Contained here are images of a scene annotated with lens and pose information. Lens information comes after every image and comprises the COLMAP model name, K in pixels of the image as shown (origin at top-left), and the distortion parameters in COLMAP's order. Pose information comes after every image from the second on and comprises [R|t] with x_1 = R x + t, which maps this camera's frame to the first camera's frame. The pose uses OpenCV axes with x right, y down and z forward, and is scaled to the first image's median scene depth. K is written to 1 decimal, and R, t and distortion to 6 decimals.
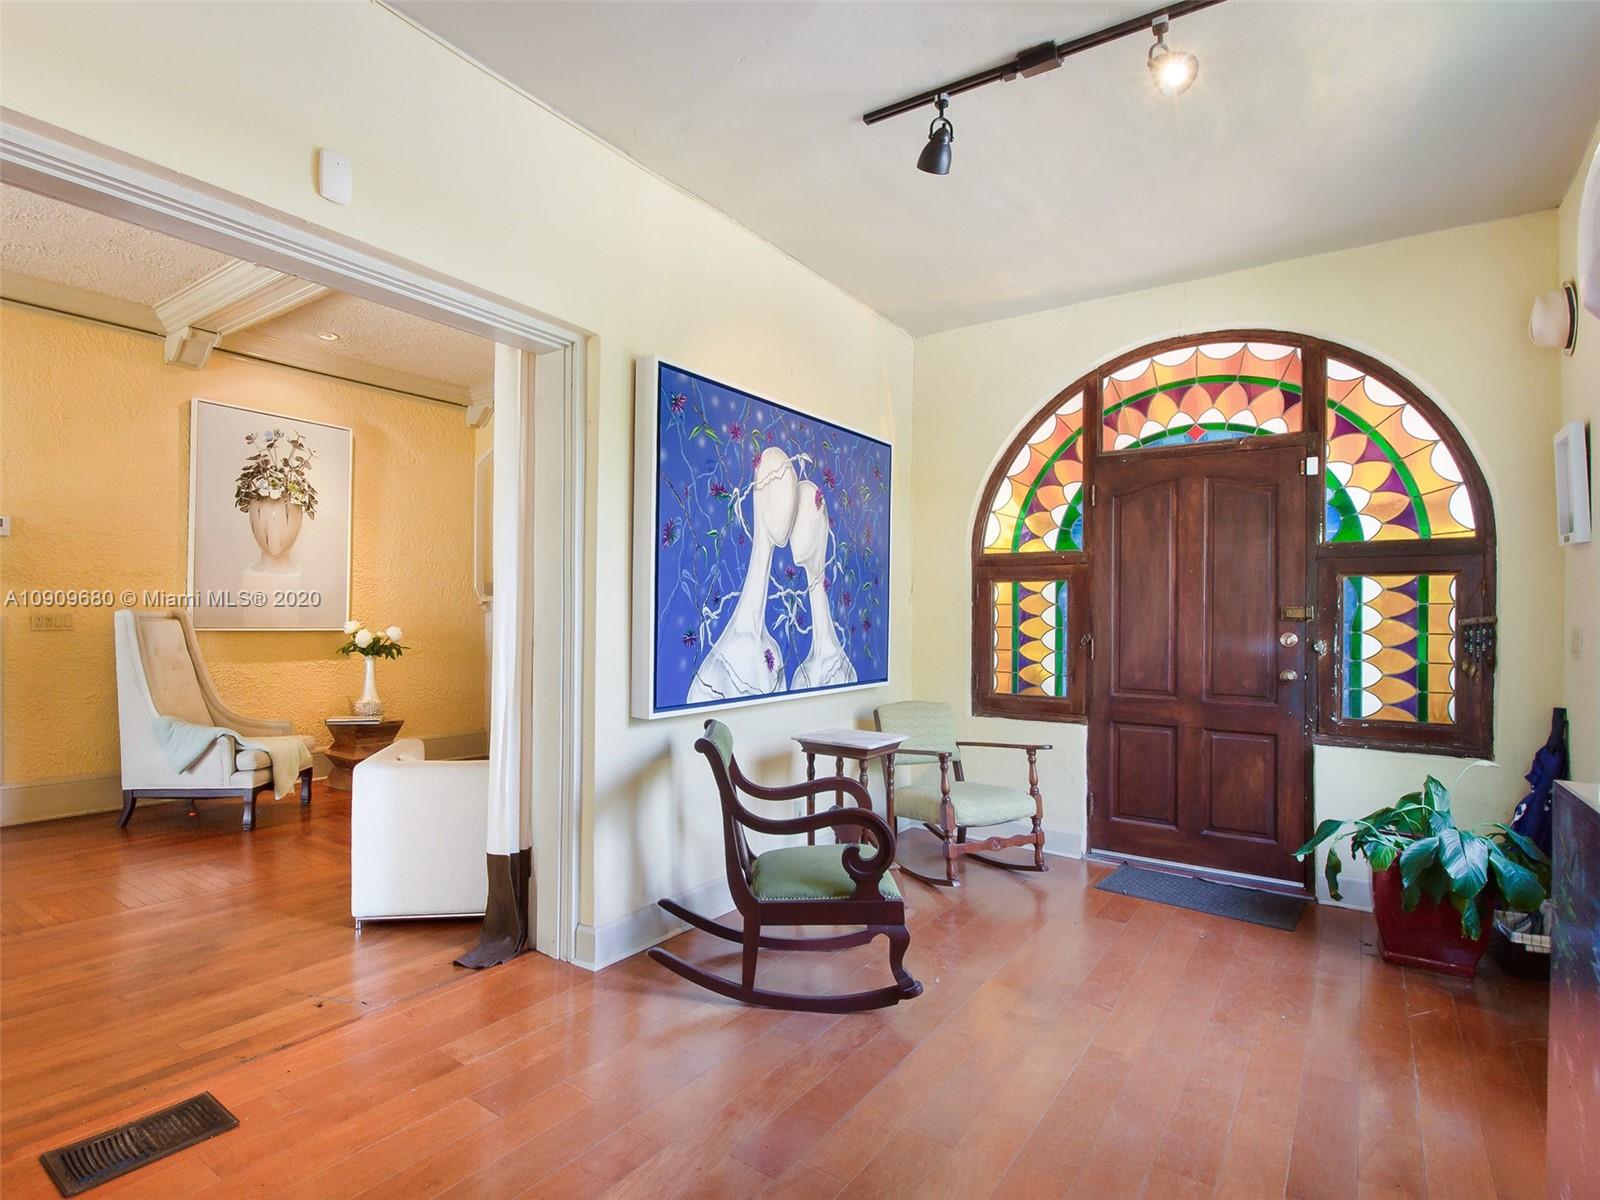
lens RADIAL K [[840.1, 0, 795.5], [0, 840.1, 607.8], [0, 0, 1]] dist [-0.004923, -0.003615]
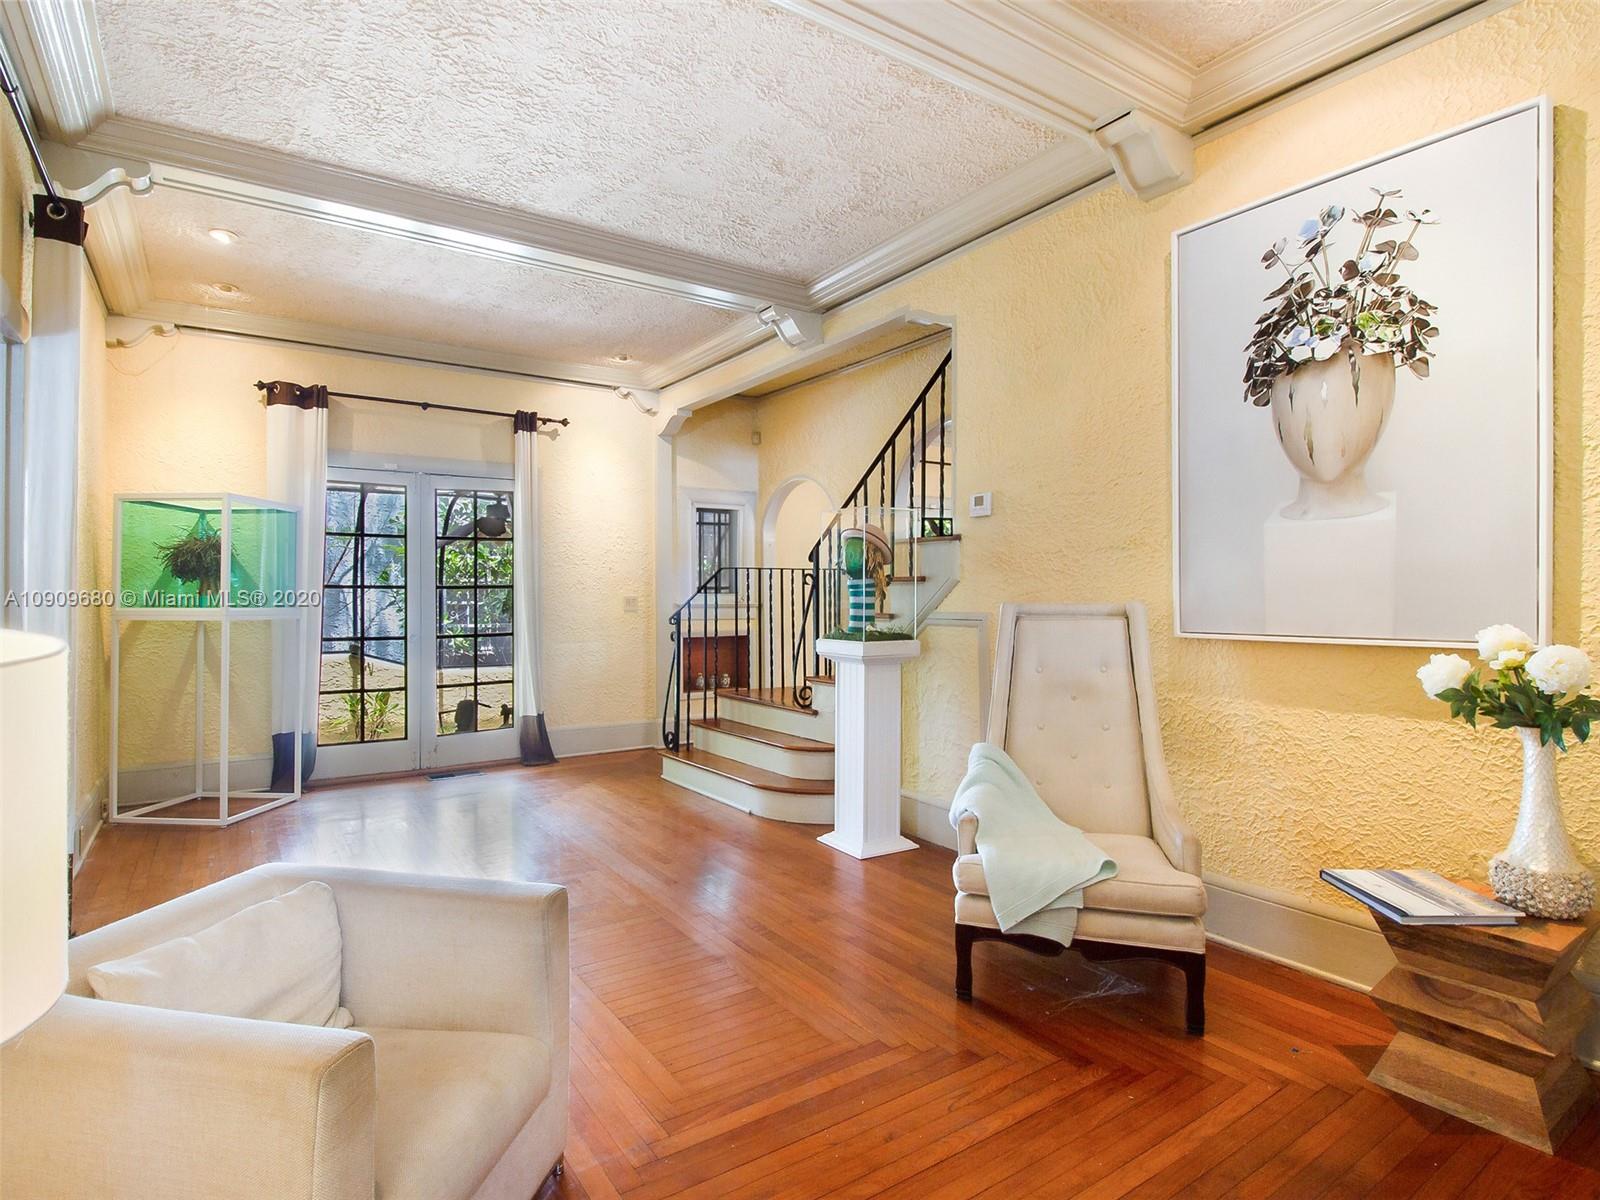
lens RADIAL K [[840.1, 0, 796.9], [0, 840.1, 599.6], [0, 0, 1]] dist [-0.004923, -0.003615]
pose [[-0.378574, -0.014126, -0.925463, -0.084032], [0.011796, 0.999729, -0.020085, 0.009094], [0.925496, -0.018521, -0.378304, 0.906069]]
